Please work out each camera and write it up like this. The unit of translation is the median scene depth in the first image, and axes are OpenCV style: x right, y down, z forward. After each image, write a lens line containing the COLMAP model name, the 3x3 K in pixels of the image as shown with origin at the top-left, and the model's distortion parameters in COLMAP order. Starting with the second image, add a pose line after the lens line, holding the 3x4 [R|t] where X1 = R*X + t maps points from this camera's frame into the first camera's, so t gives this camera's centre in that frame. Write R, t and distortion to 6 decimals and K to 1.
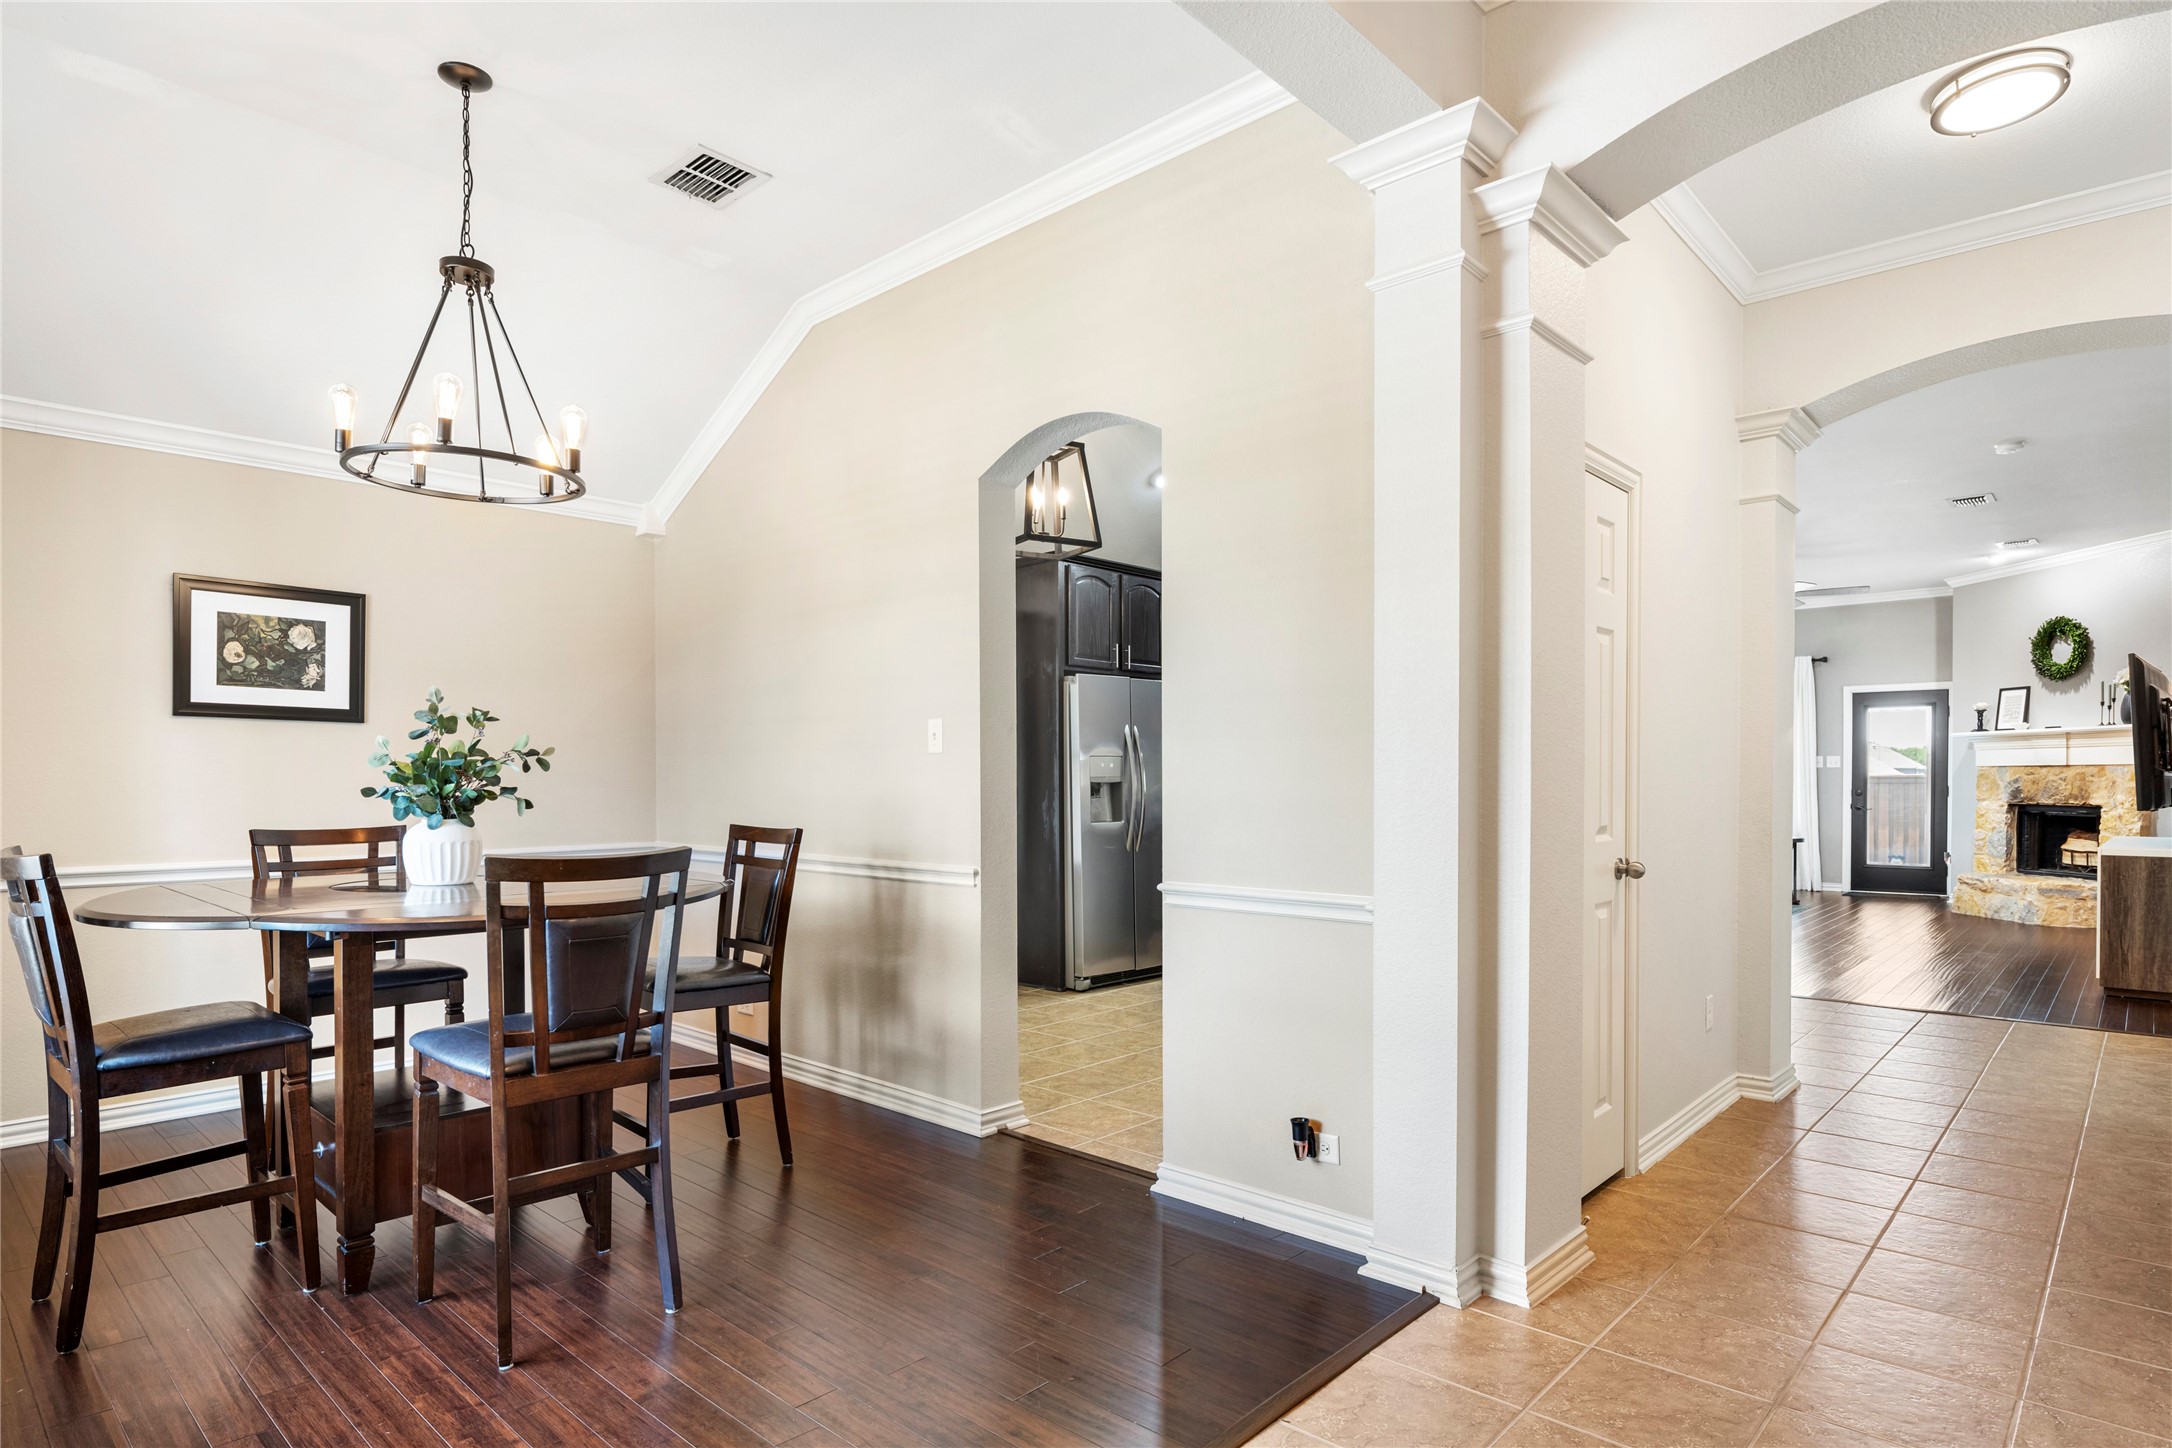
lens RADIAL K [[1199.3, 0, 1083.1], [0, 1199.3, 786.0], [0, 0, 1]] dist [-0.000585, -0.000752]
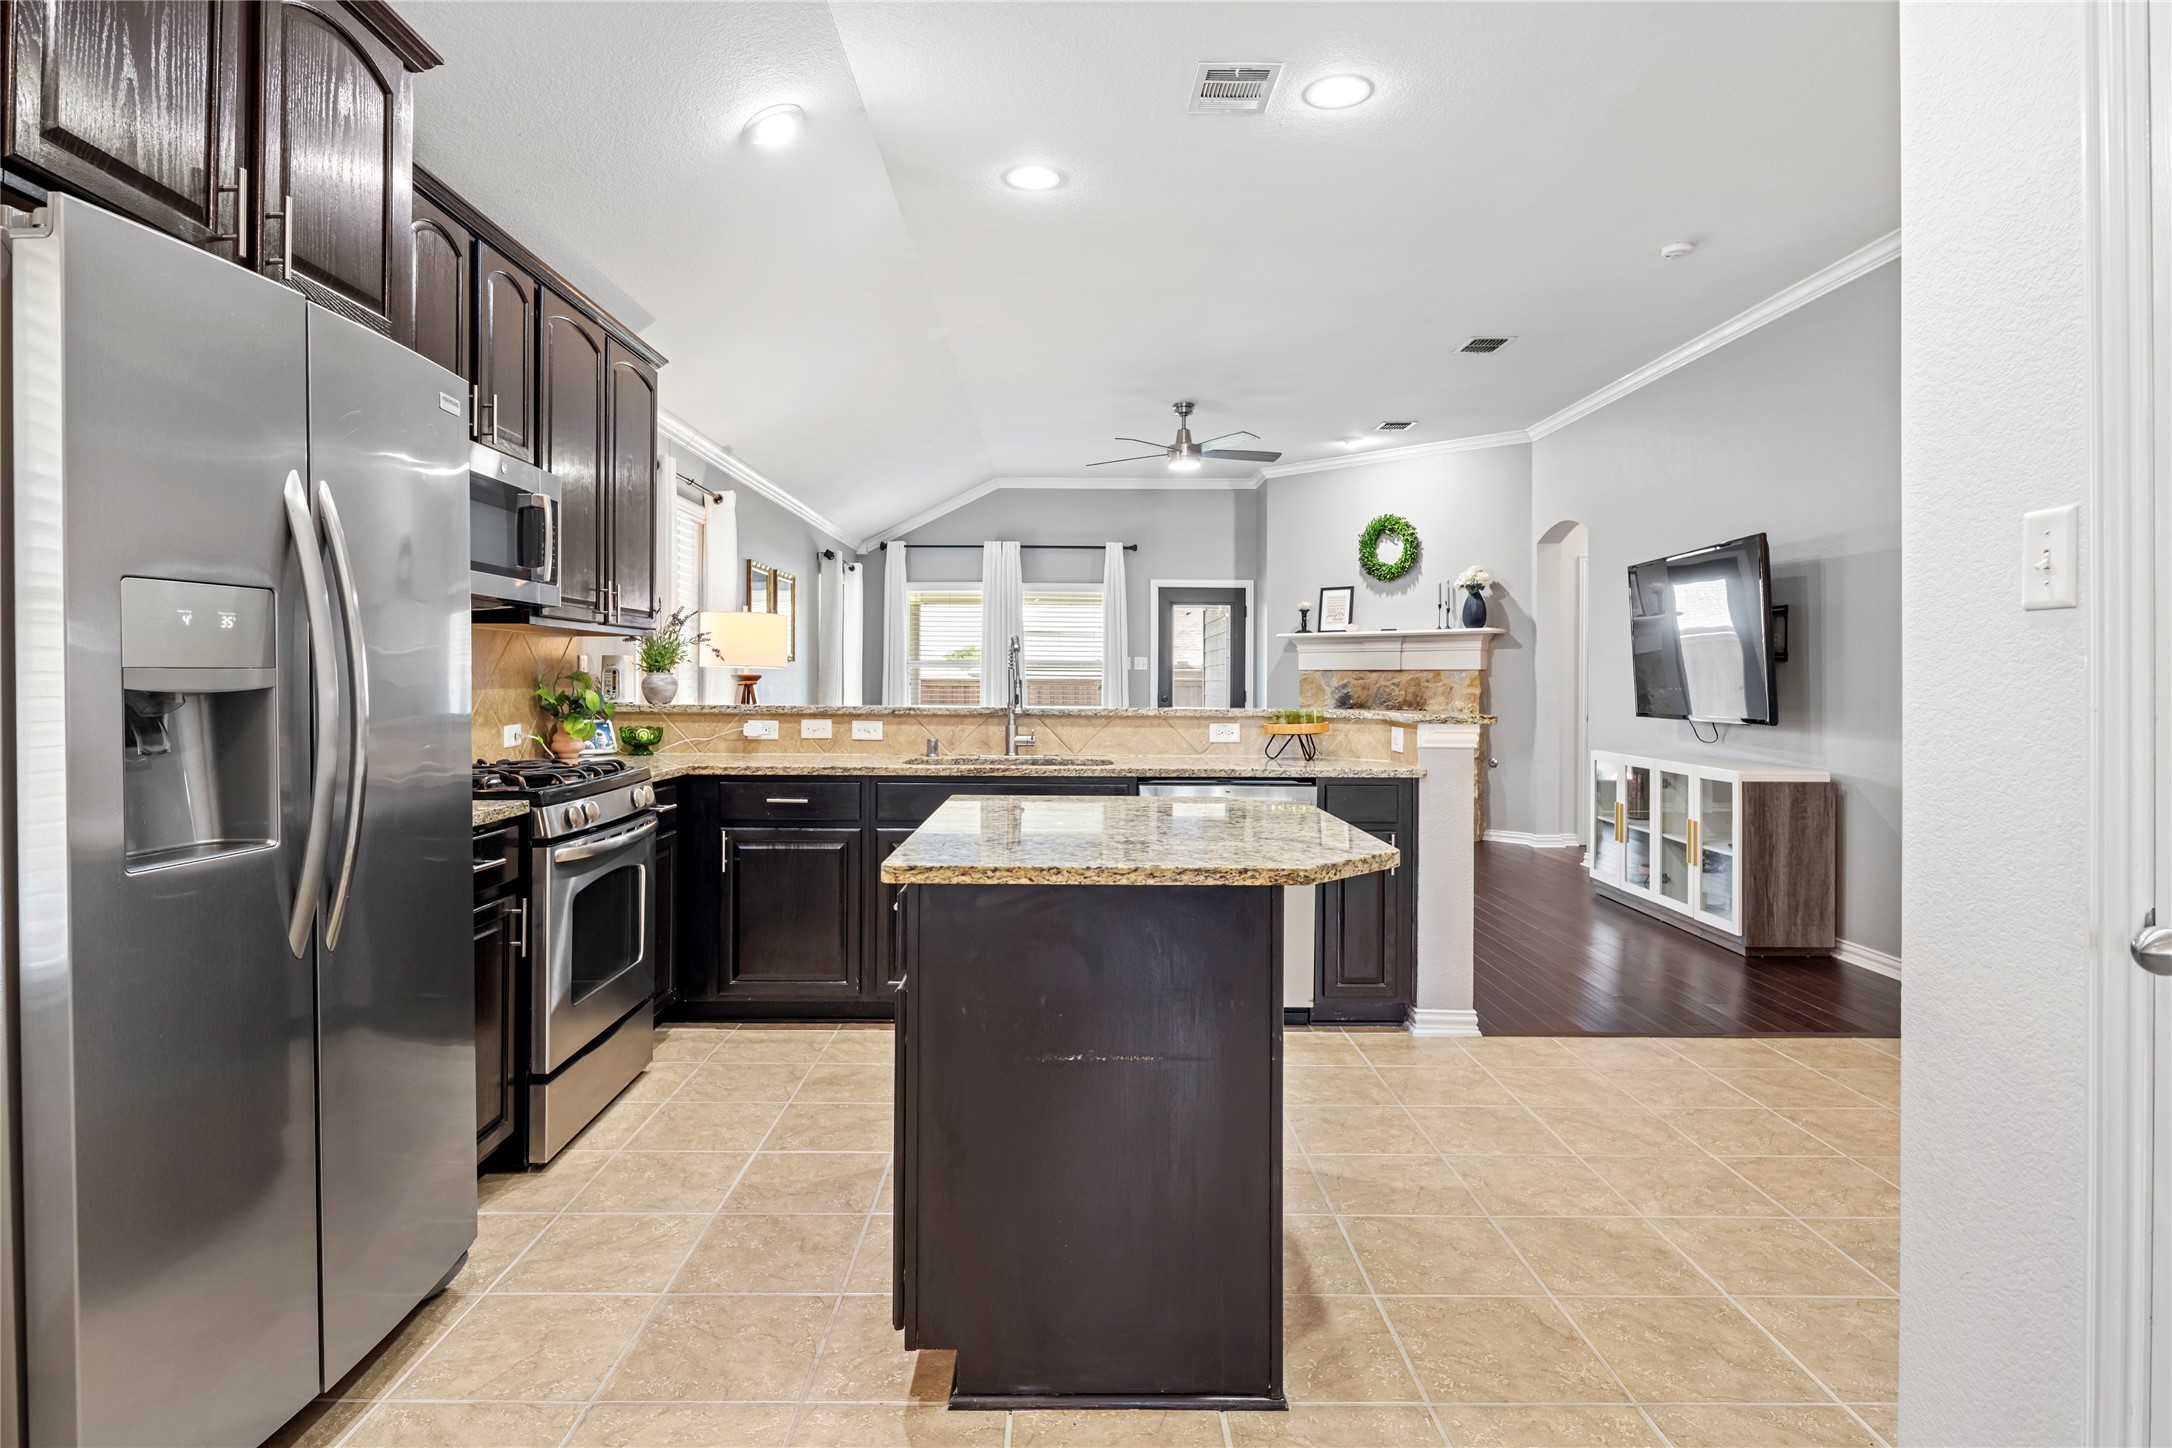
lens RADIAL K [[1194.4, 0, 1086.2], [0, 1194.4, 671.6], [0, 0, 1]] dist [-0.001186, -0.002128]
pose [[0.732236, 0.010592, 0.680968, -0.009255], [-0.001932, 0.999907, -0.013475, -0.002639], [-0.681048, 0.008551, 0.732189, 0.465193]]
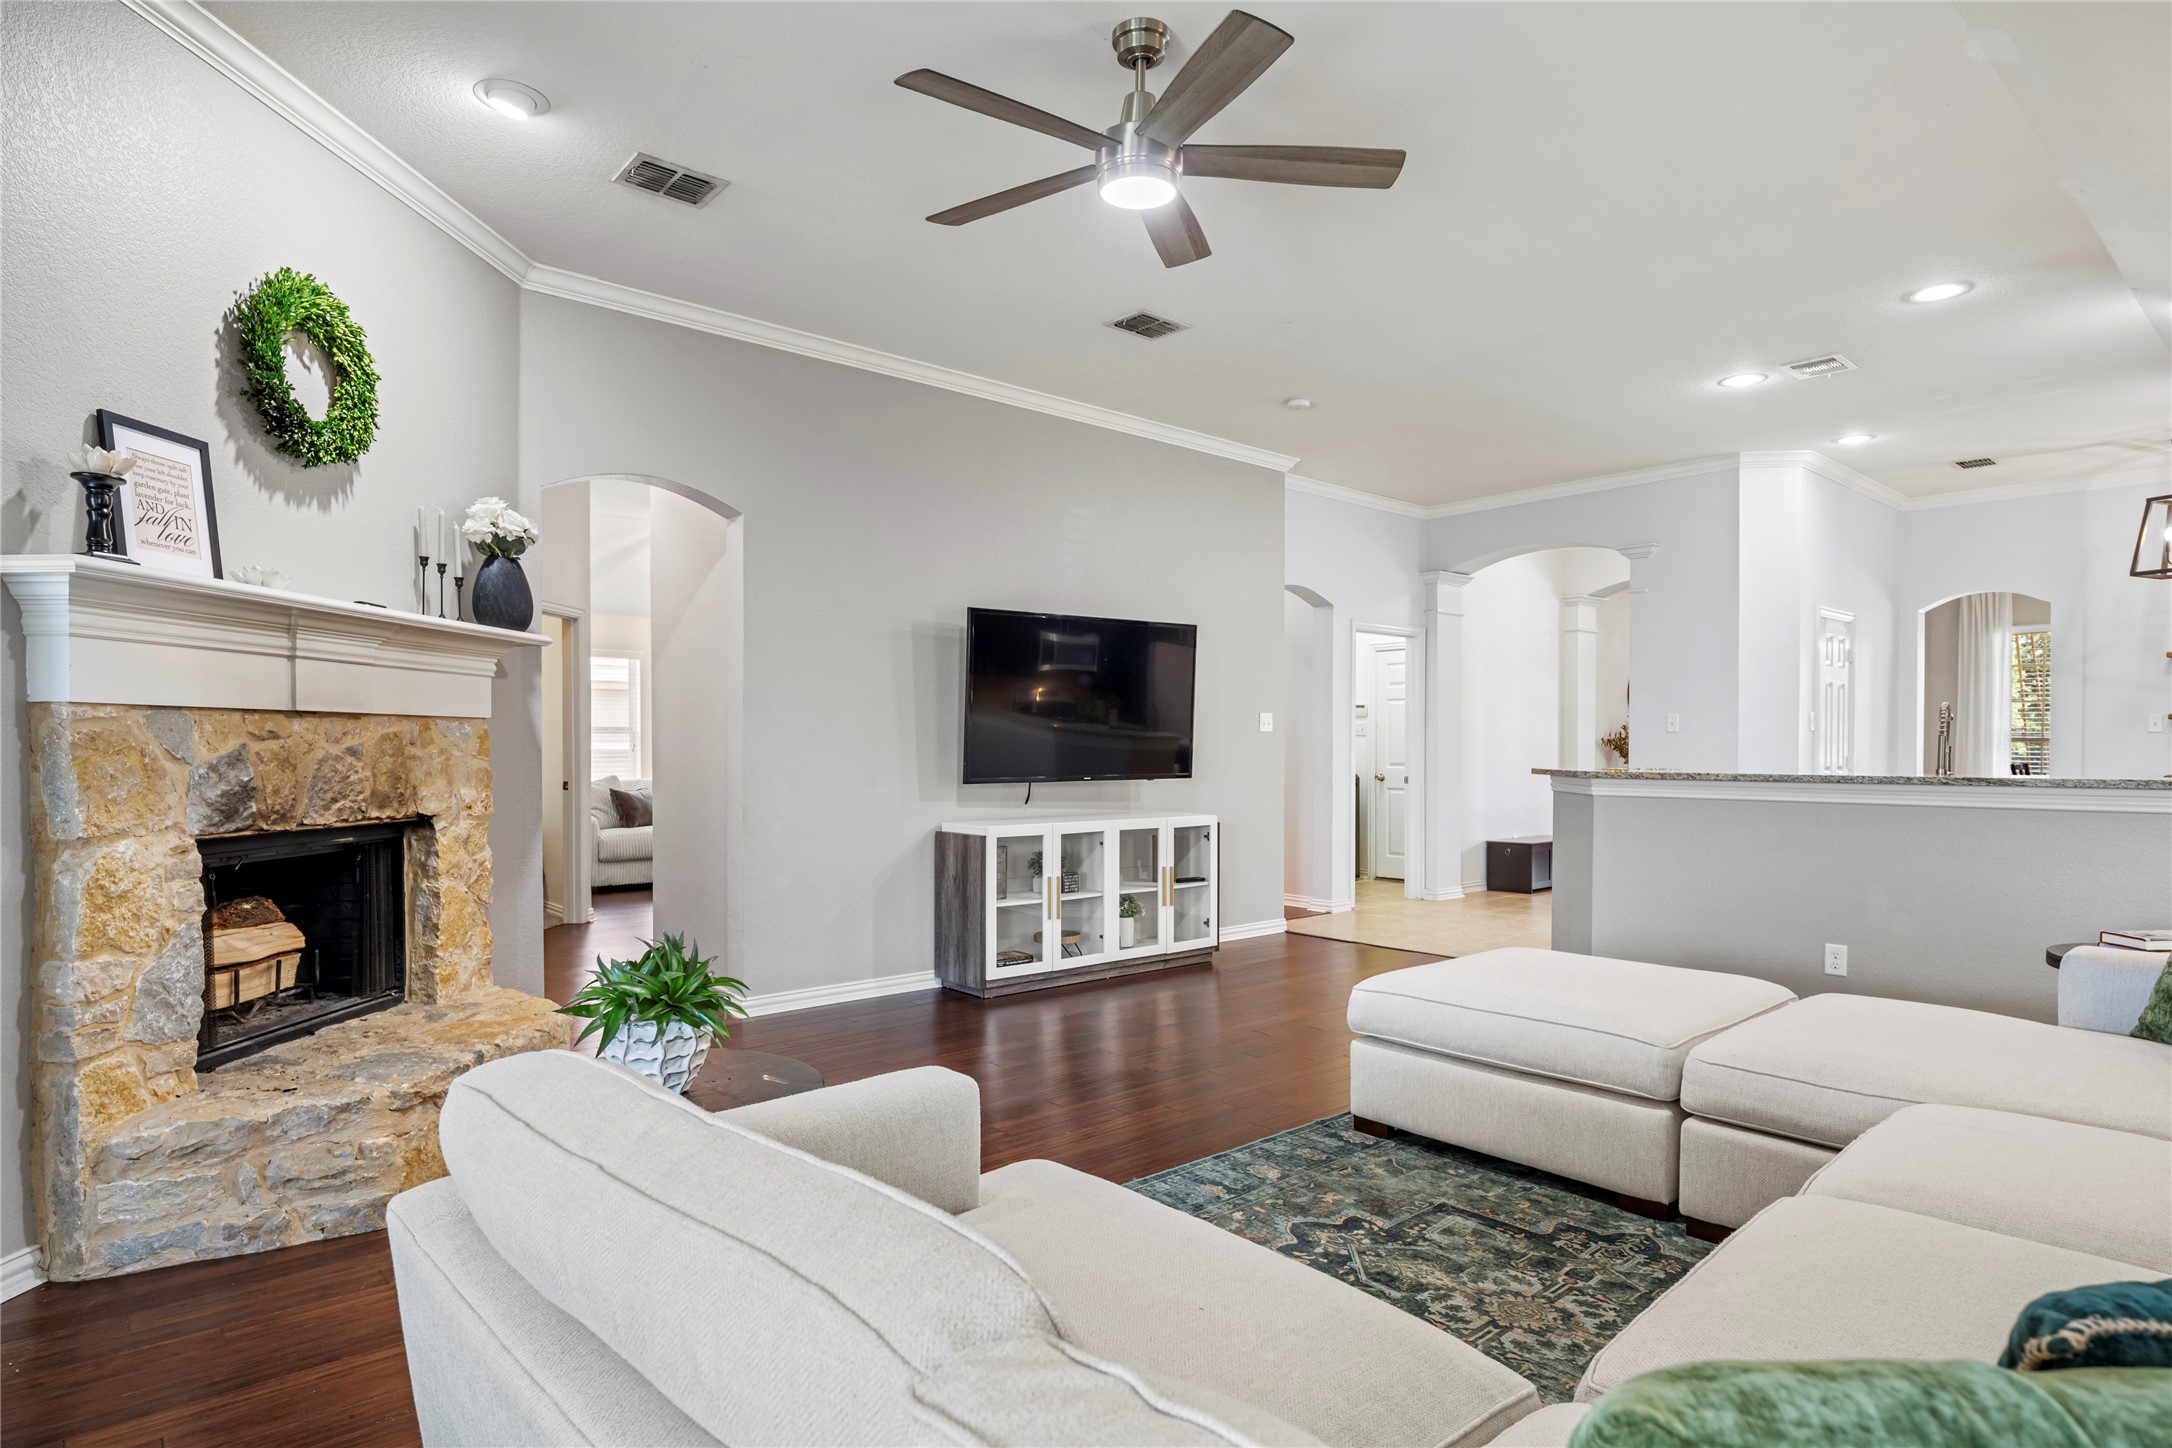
lens RADIAL K [[1179.0, 0, 1077.0], [0, 1179.0, 755.2], [0, 0, 1]] dist [0.000141, -0.000724]
pose [[-0.992864, -0.000557, 0.119254, 0.552680], [0.001401, 0.999866, 0.016339, -0.010072], [-0.119247, 0.016390, -0.992729, 1.303775]]
